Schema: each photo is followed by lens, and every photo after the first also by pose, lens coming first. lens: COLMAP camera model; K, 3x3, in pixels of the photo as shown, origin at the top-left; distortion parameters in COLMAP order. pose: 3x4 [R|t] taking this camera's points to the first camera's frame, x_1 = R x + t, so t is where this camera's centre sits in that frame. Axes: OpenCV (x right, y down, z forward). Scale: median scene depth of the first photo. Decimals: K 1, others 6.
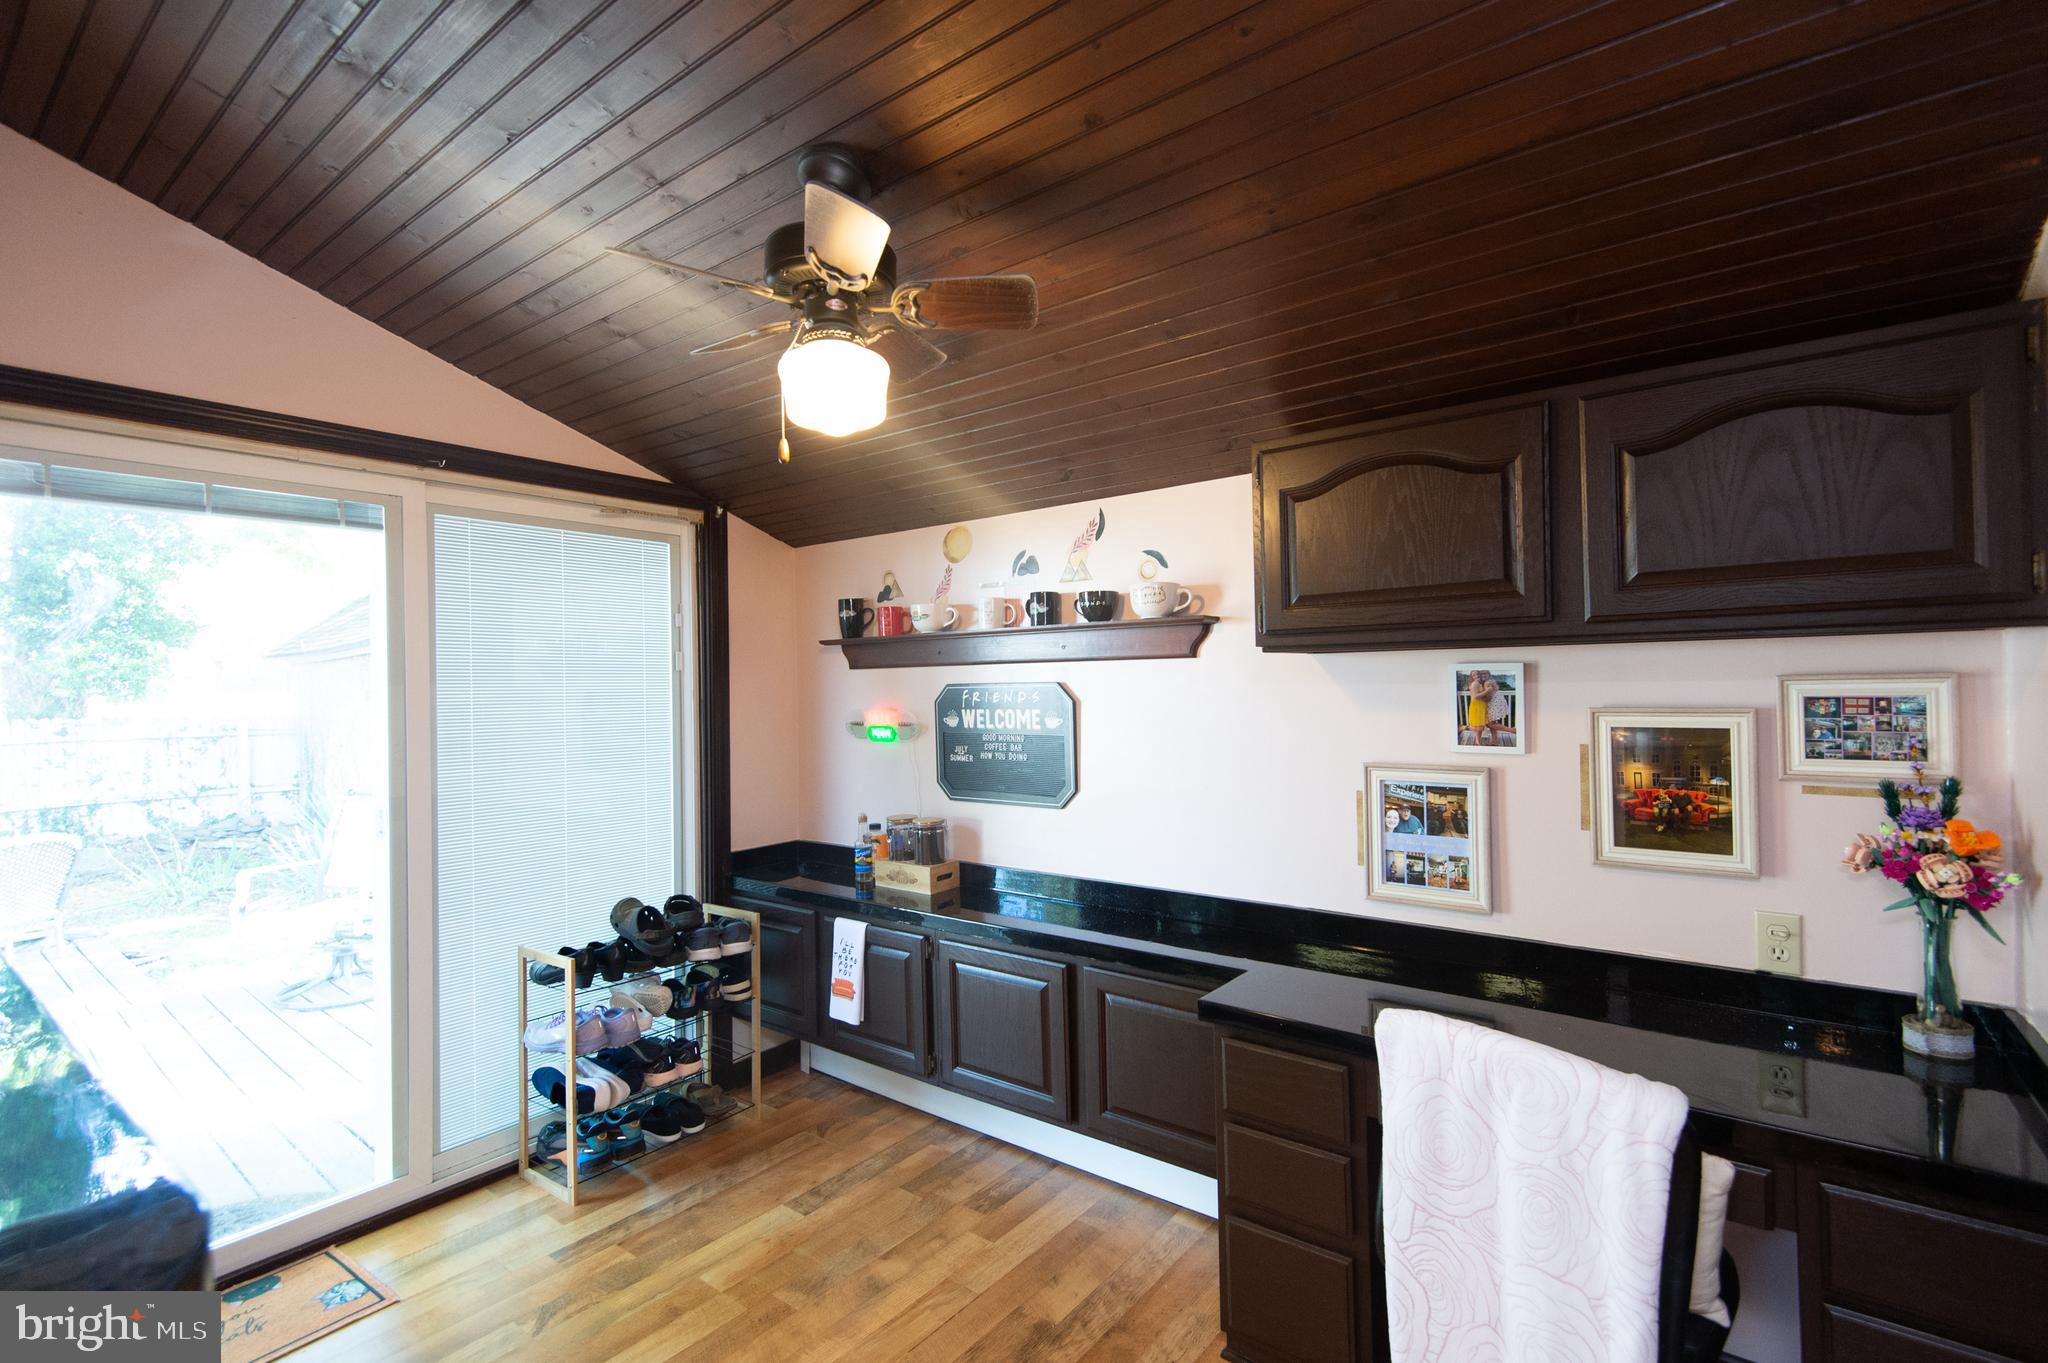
lens RADIAL K [[938.8, 0, 1024.0], [0, 938.8, 681.5], [0, 0, 1]] dist [0.045417, -0.026172]
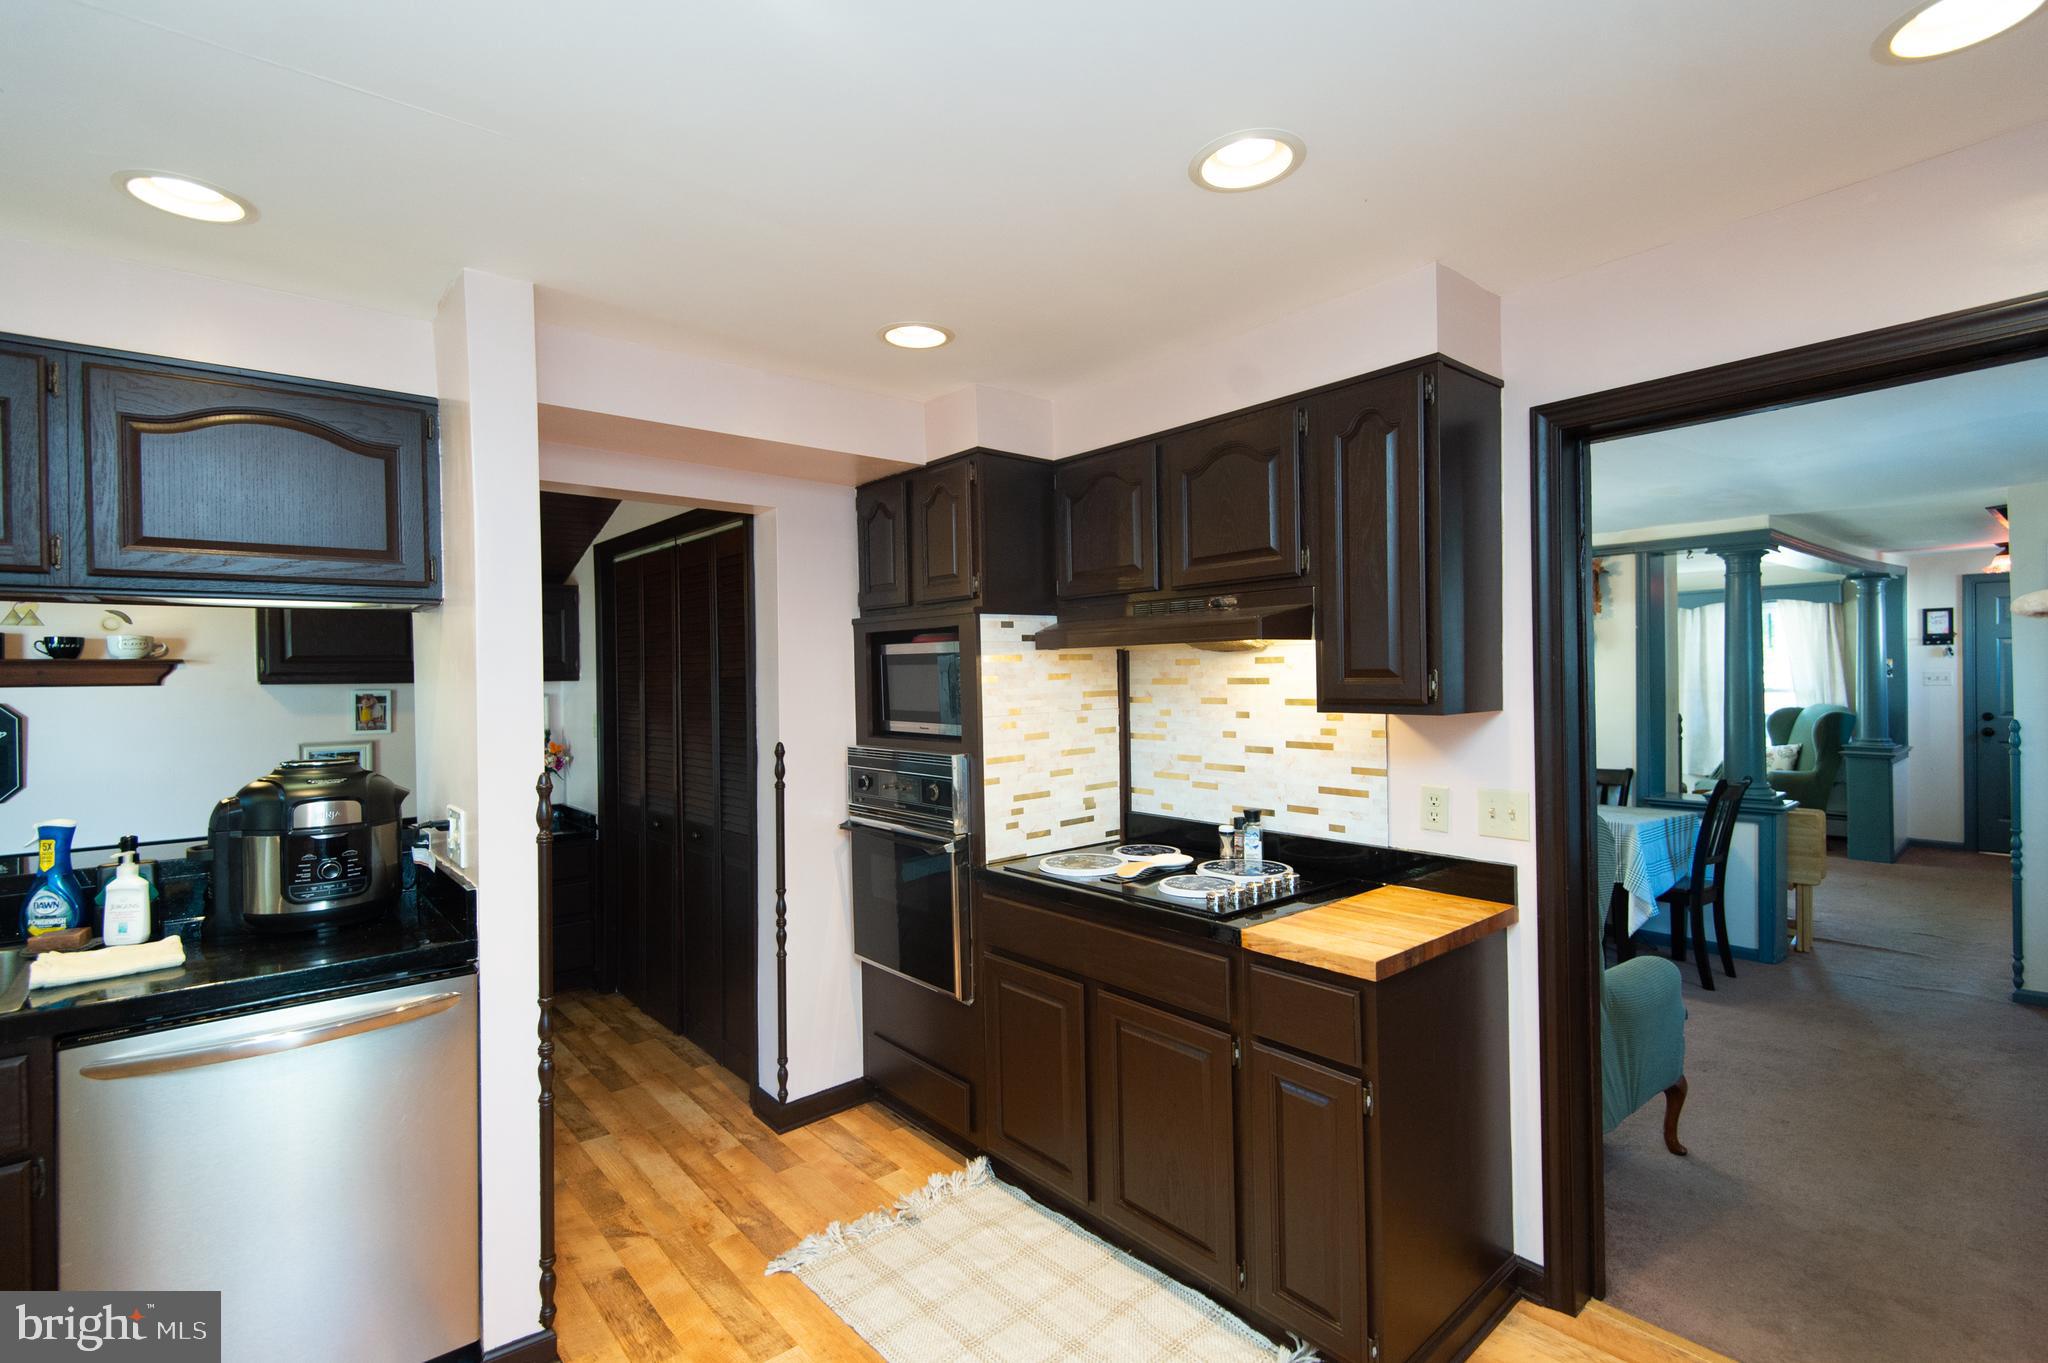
lens RADIAL K [[938.8, 0, 1024.0], [0, 938.8, 681.5], [0, 0, 1]] dist [0.045417, -0.026172]
pose [[0.211099, 0.012367, 0.977387, -1.219897], [0.012150, 0.999810, -0.015275, 0.010294], [-0.977389, 0.015100, 0.210908, -0.817154]]
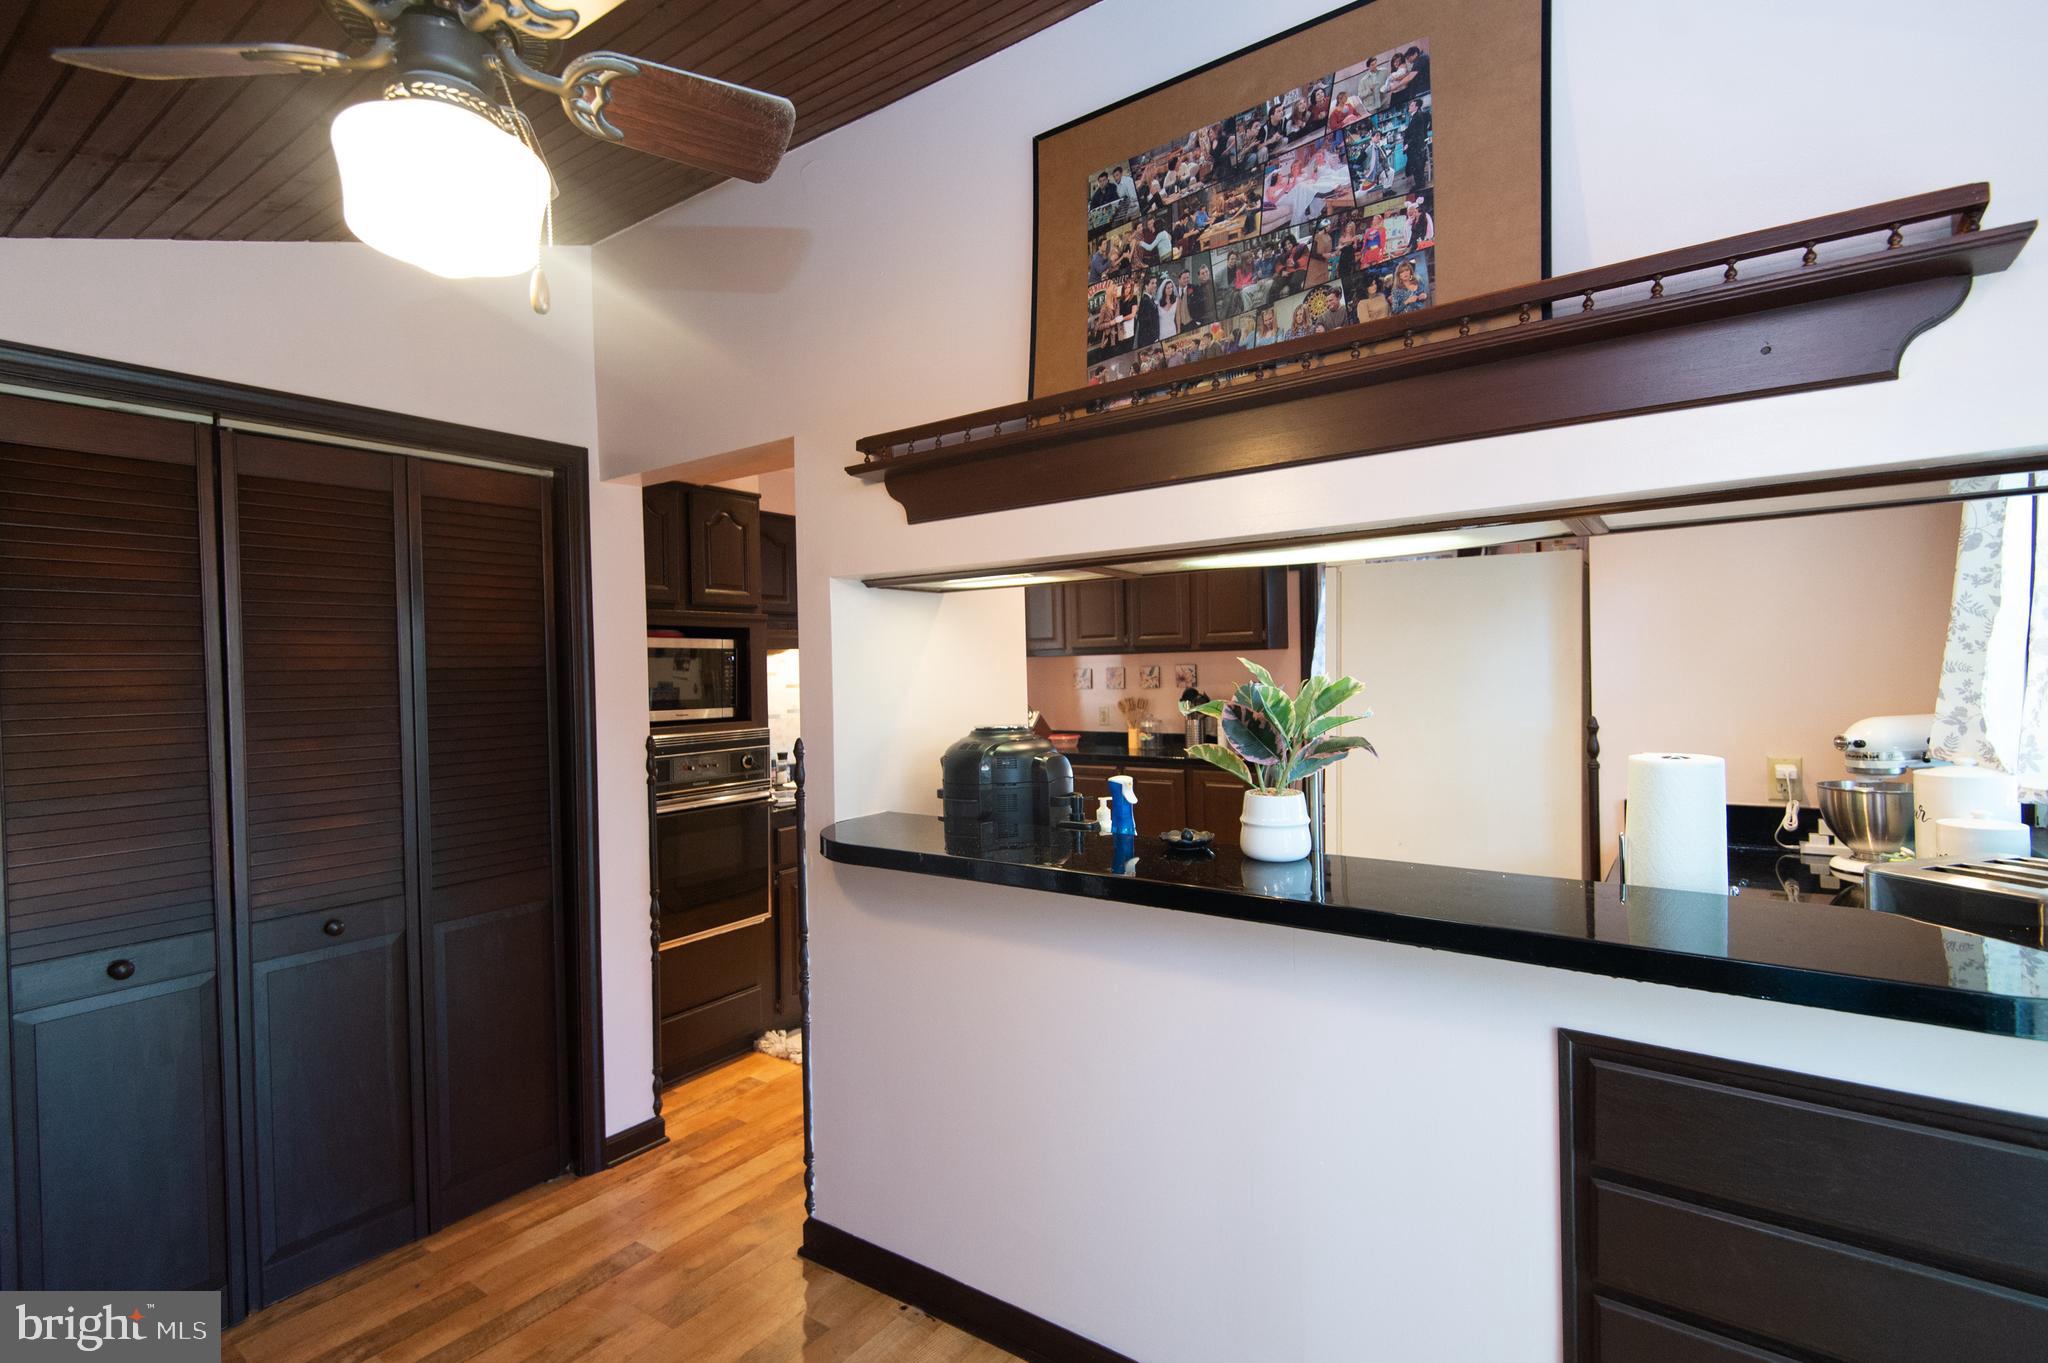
lens RADIAL K [[963.0, 0, 1025.1], [0, 963.0, 676.7], [0, 0, 1]] dist [0.046840, -0.029309]
pose [[-0.998417, 0.042204, -0.037176, -0.395239], [0.041905, 0.999083, 0.008775, 0.004614], [0.037512, 0.007203, -0.999270, 1.246095]]
